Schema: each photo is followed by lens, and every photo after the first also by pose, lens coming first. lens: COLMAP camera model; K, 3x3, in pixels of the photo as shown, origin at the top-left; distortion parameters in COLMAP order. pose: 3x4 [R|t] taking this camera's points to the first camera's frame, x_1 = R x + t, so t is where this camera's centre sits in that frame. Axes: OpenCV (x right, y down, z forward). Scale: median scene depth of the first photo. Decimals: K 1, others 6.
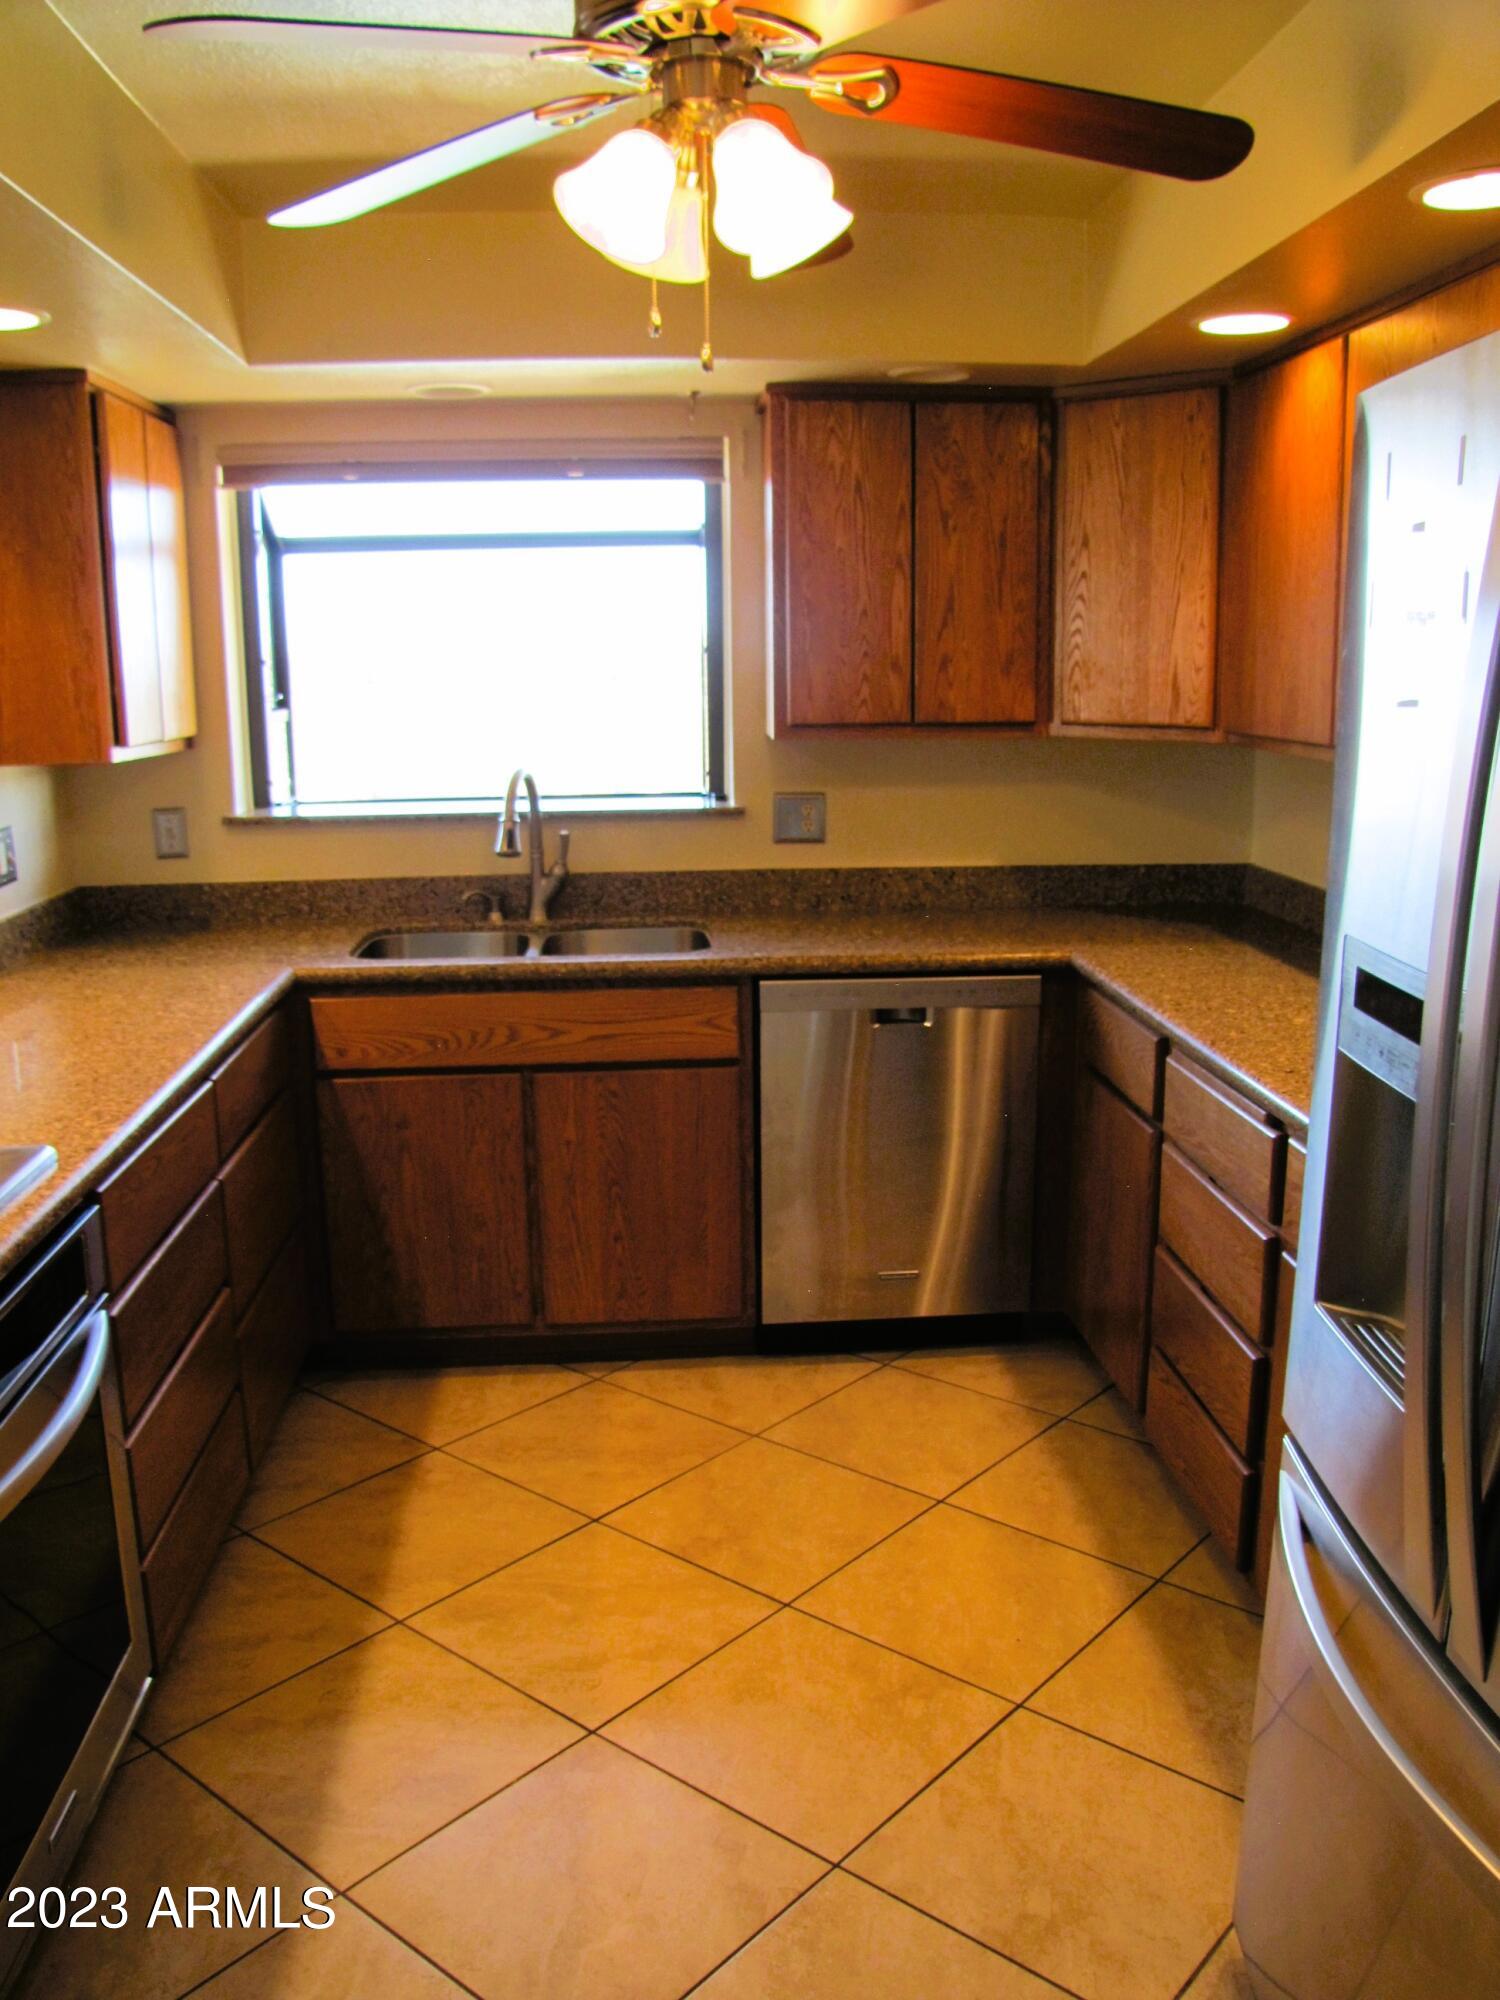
lens RADIAL K [[1696.6, 0, 756.7], [0, 1696.6, 1030.7], [0, 0, 1]] dist [-0.179963, 0.157554]
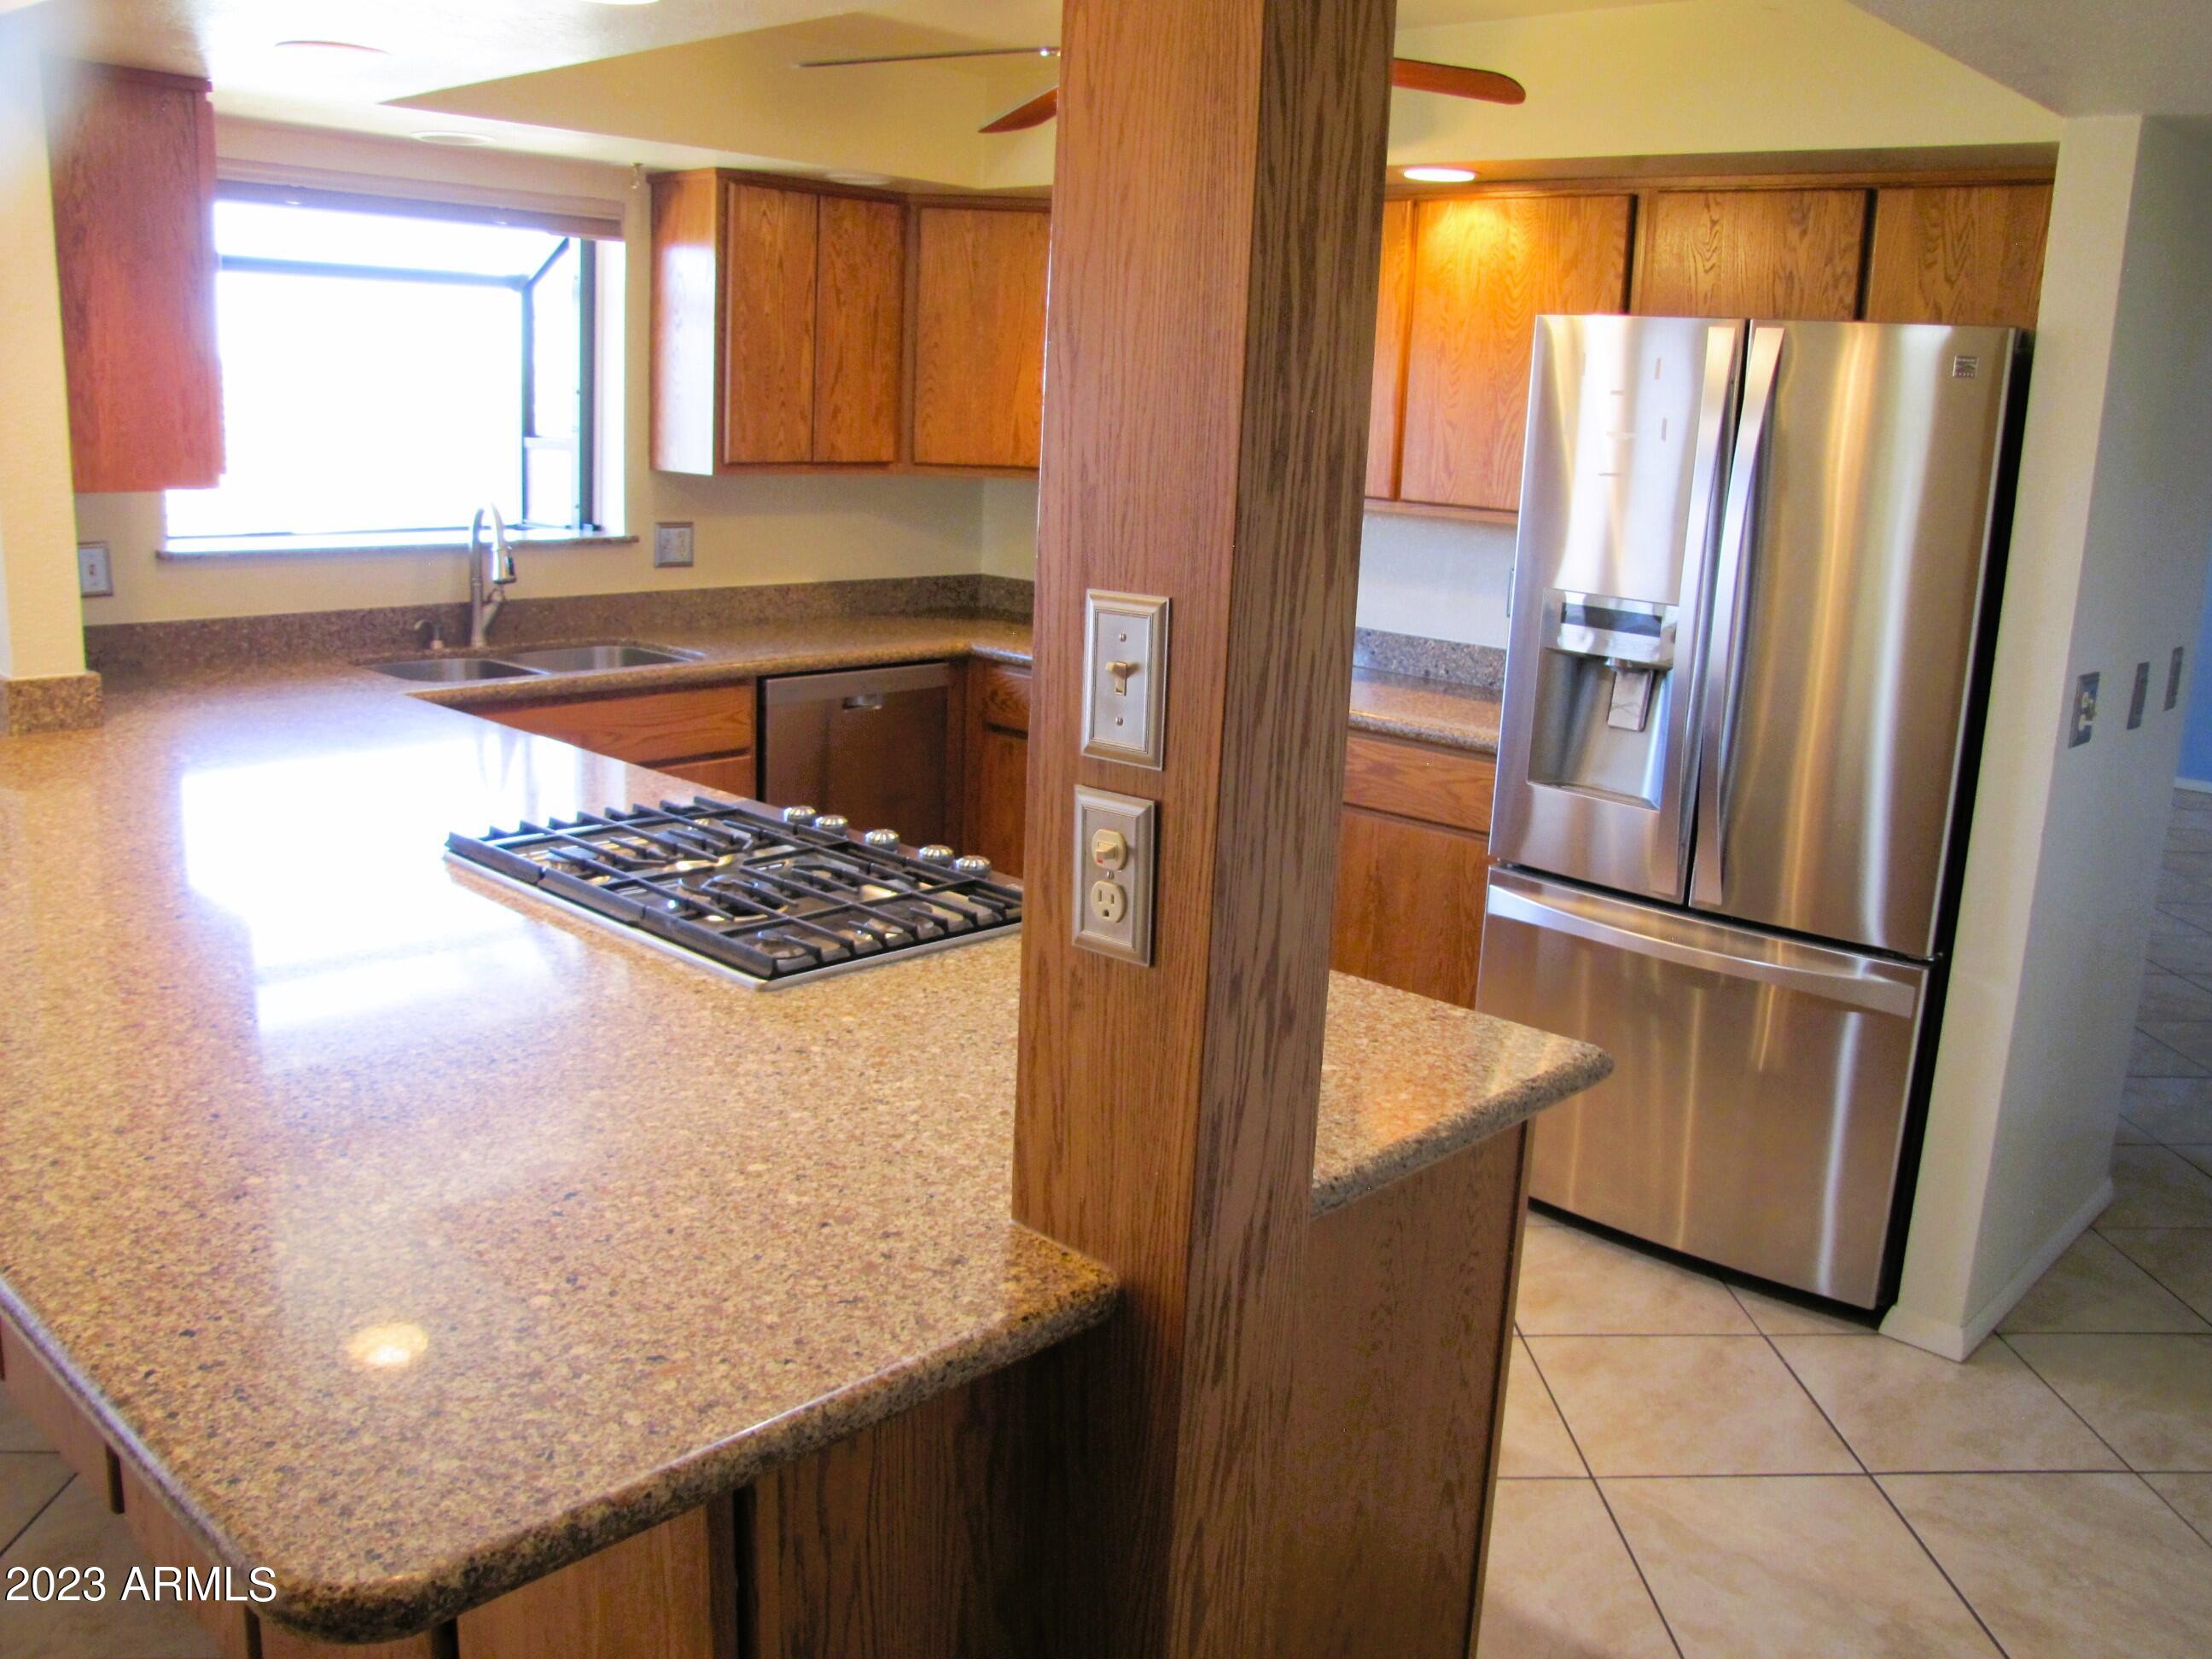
lens RADIAL K [[1863.2, 0, 1135.9], [0, 1863.2, 826.9], [0, 0, 1]] dist [-0.179263, 0.160516]
pose [[0.725030, -0.111042, 0.679707, -0.636719], [0.096162, 0.993571, 0.059742, 0.018482], [-0.681971, 0.022047, 0.731046, -0.106527]]
